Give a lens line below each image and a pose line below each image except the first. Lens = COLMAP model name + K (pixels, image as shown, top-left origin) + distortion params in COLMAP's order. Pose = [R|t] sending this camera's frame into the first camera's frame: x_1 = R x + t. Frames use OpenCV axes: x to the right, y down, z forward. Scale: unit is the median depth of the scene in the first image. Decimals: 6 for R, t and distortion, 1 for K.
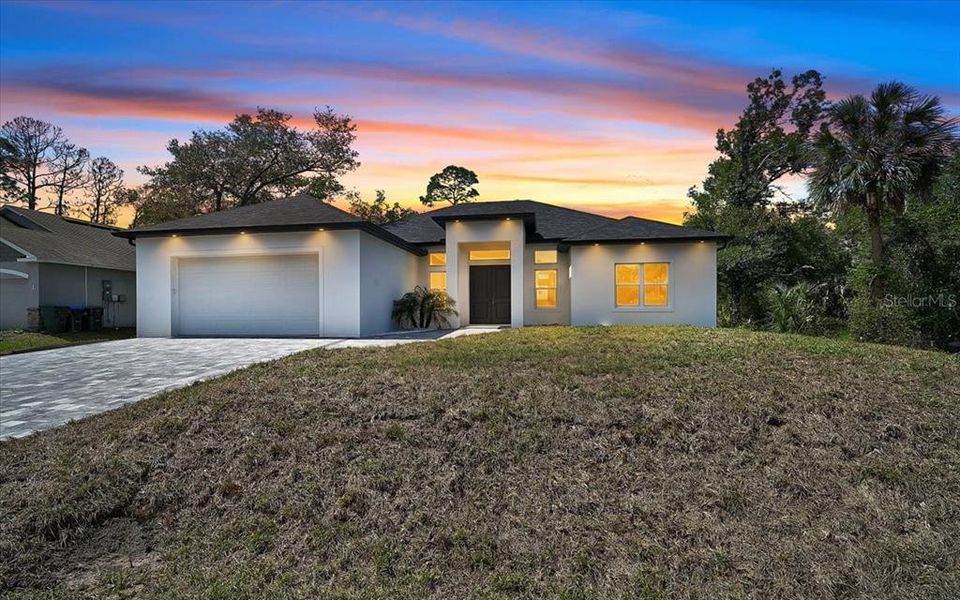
lens RADIAL K [[445.5, 0, 479.6], [0, 445.5, 317.3], [0, 0, 1]] dist [-0.005819, -0.001186]
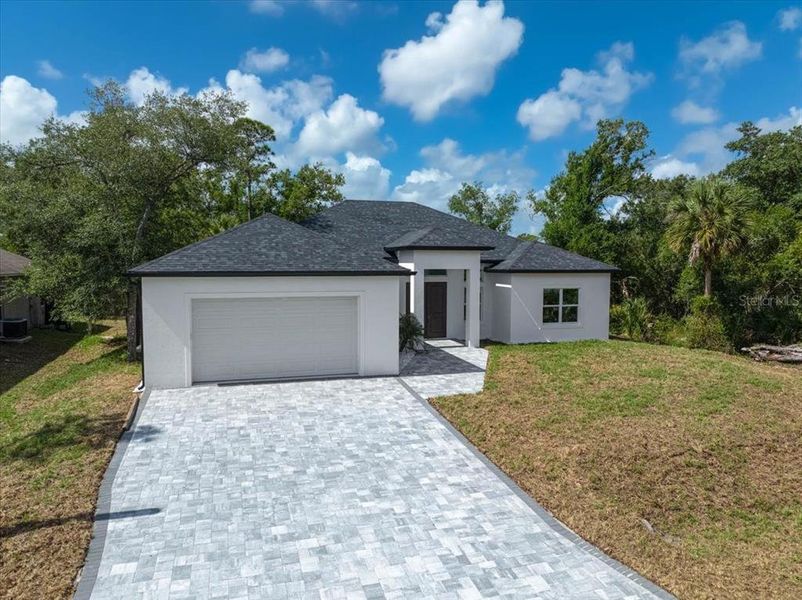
lens RADIAL K [[564.3, 0, 402.7], [0, 564.3, 296.9], [0, 0, 1]] dist [-0.041192, -0.001253]
pose [[0.902800, -0.014566, 0.429814, -0.682592], [-0.007092, 0.998786, 0.048744, -0.169919], [-0.430002, -0.047054, 0.901601, -0.194380]]
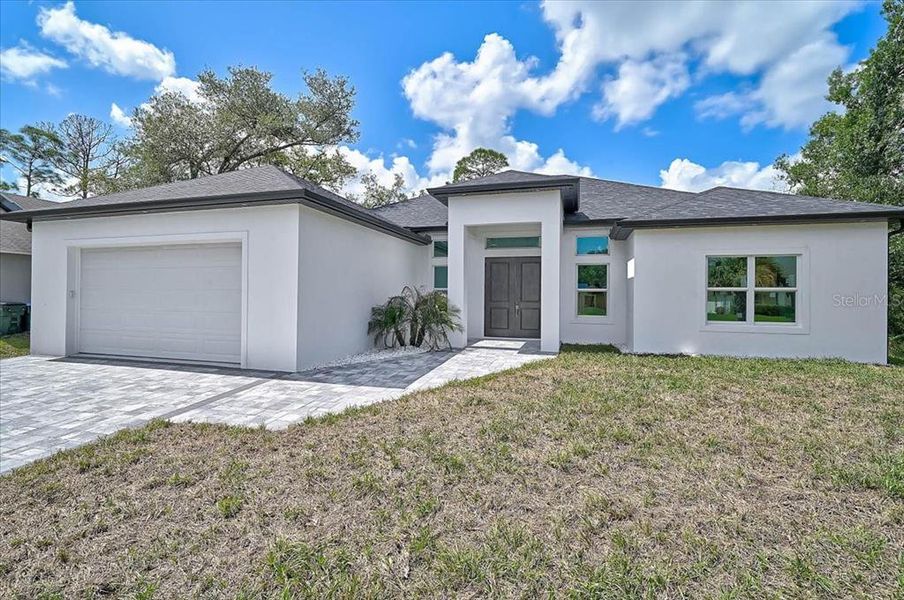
lens RADIAL K [[418.2, 0, 452.9], [0, 418.2, 292.8], [0, 0, 1]] dist [-0.005356, -0.001959]
pose [[0.989771, 0.014667, -0.141910, 0.027603], [-0.017838, 0.999618, -0.021102, -0.048234], [0.141546, 0.023418, 0.989655, 0.350697]]
